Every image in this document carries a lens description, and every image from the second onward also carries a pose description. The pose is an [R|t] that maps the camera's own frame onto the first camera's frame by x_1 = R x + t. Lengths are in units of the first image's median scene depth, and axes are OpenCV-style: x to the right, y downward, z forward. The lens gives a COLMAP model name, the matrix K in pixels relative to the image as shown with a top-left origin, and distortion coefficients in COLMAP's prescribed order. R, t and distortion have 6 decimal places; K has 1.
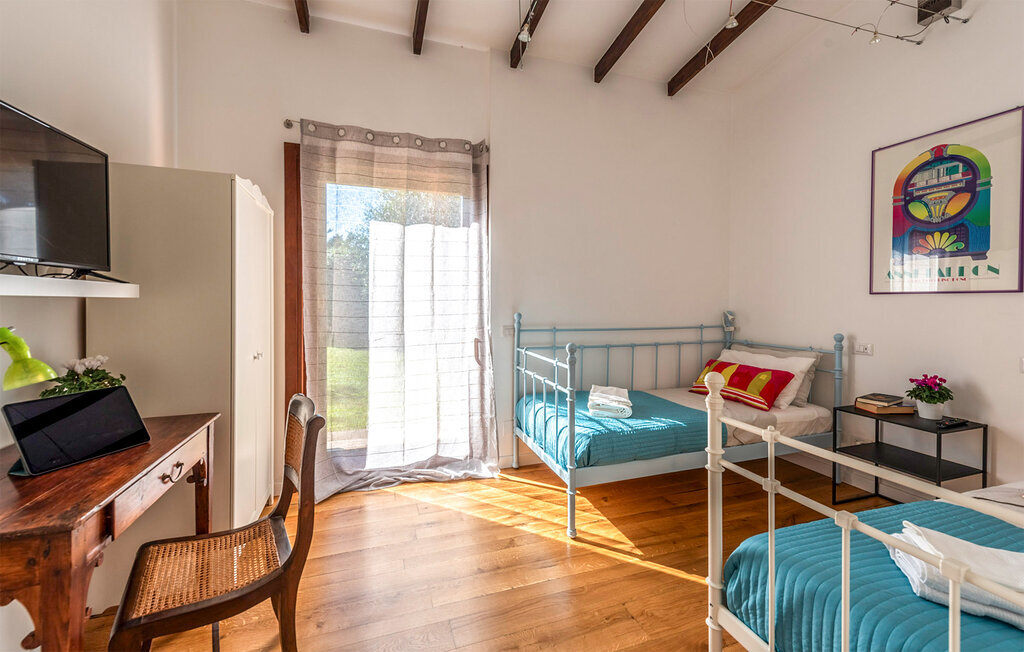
lens RADIAL K [[406.7, 0, 507.3], [0, 406.7, 304.3], [0, 0, 1]] dist [0.007634, -0.000468]
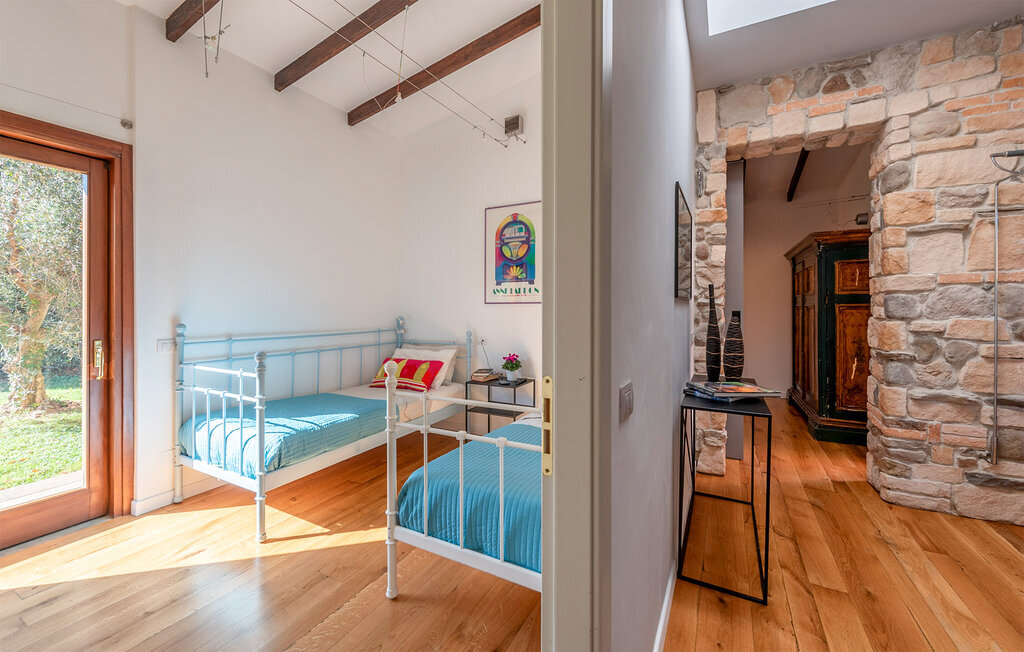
lens RADIAL K [[406.7, 0, 507.3], [0, 406.7, 304.3], [0, 0, 1]] dist [0.007634, -0.000468]
pose [[0.727790, 0.000654, 0.685799, -0.085977], [0.012044, 0.999833, -0.013734, -0.001995], [-0.685694, 0.018255, 0.727661, -0.158892]]
